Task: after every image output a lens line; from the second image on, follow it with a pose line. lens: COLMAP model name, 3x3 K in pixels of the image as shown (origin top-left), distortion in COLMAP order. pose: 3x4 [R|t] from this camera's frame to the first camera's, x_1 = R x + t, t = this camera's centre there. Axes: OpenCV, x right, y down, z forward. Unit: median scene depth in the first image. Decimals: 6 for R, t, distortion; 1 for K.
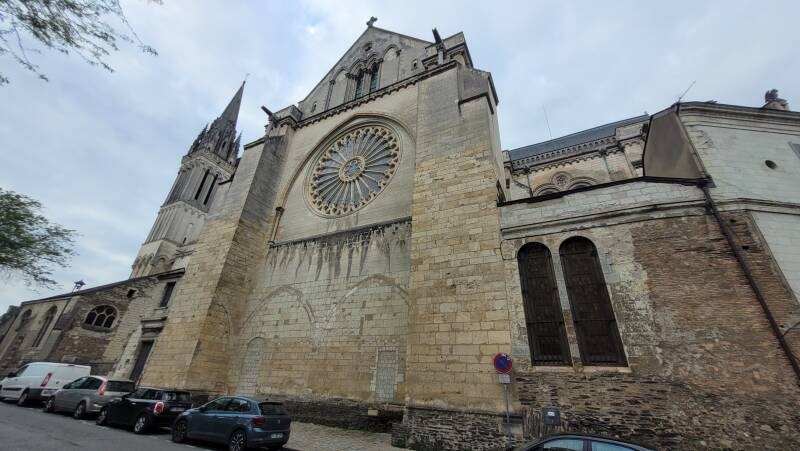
lens RADIAL K [[313.2, 0, 403.8], [0, 313.2, 221.1], [0, 0, 1]] dist [-0.002924, 0.000975]
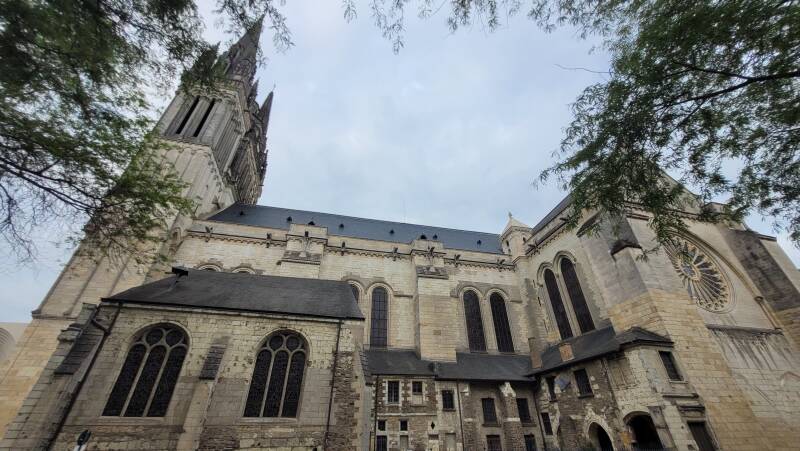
lens RADIAL K [[313.2, 0, 399.9], [0, 313.2, 221.9], [0, 0, 1]] dist [-0.002924, 0.000975]
pose [[0.761828, 0.321653, 0.562279, -1.274069], [-0.278394, 0.946334, -0.164159, 0.129540], [-0.584906, -0.031474, 0.810490, 0.458724]]
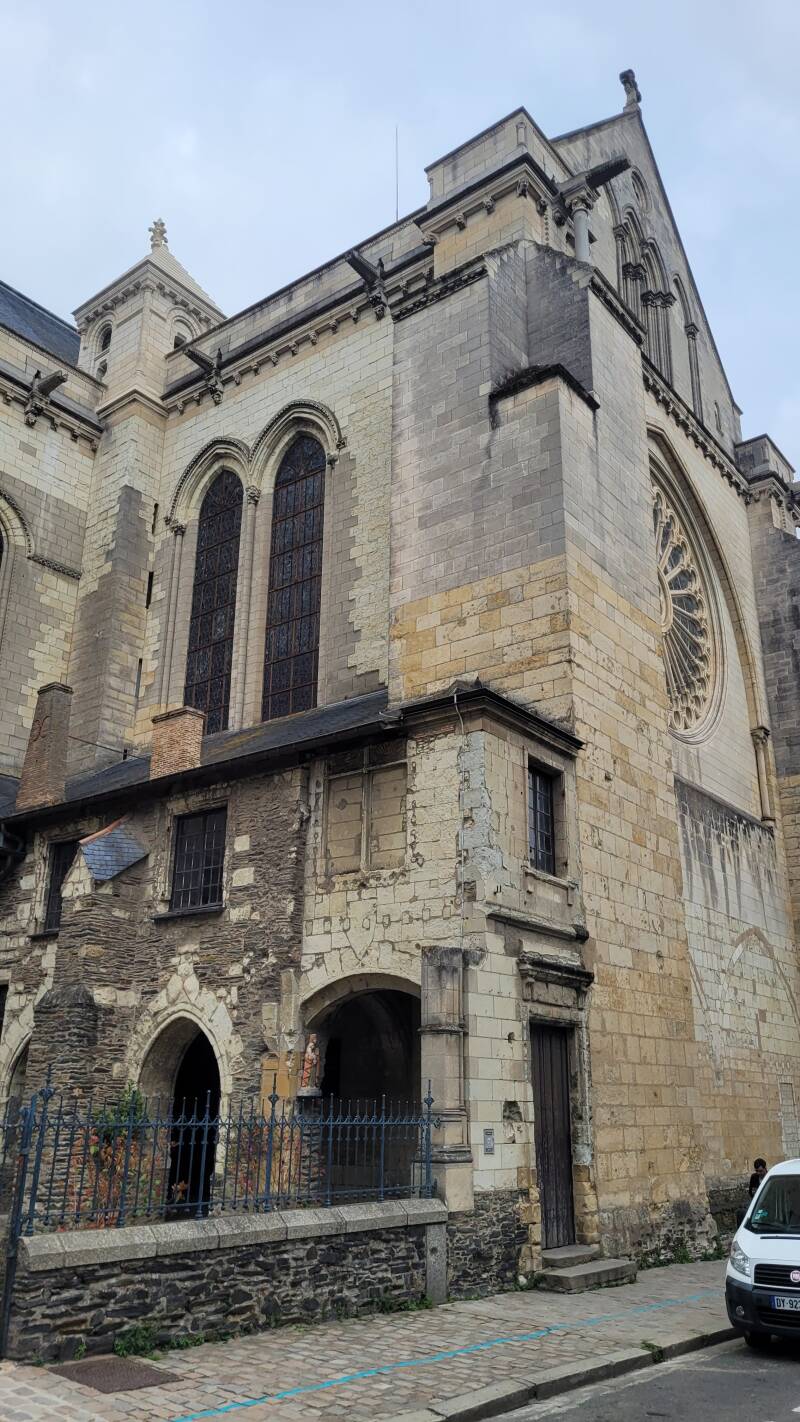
lens RADIAL K [[1070.8, 0, 407.4], [0, 1070.8, 710.5], [0, 0, 1]] dist [0.027017, -0.025102]
pose [[0.197414, 0.298549, 0.933754, -0.951657], [-0.475889, 0.861925, -0.174970, 0.219689], [-0.857063, -0.409822, 0.312232, 0.550416]]
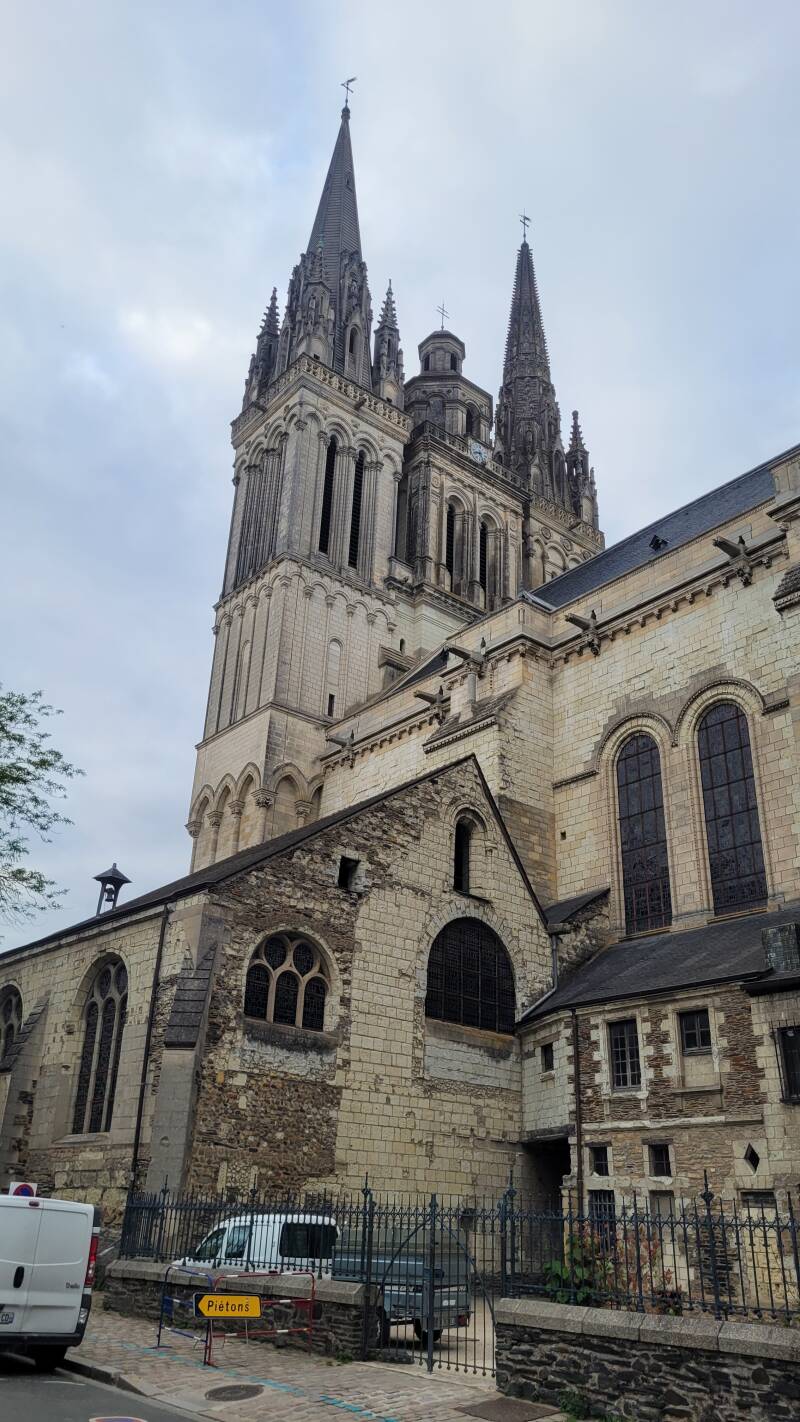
lens RADIAL K [[1070.8, 0, 402.2], [0, 1070.8, 703.2], [0, 0, 1]] dist [0.027017, -0.025102]
pose [[0.915390, -0.186159, -0.356940, -0.570189], [0.199372, 0.979924, 0.000229, 0.125400], [0.349732, -0.071373, 0.934127, 0.327165]]
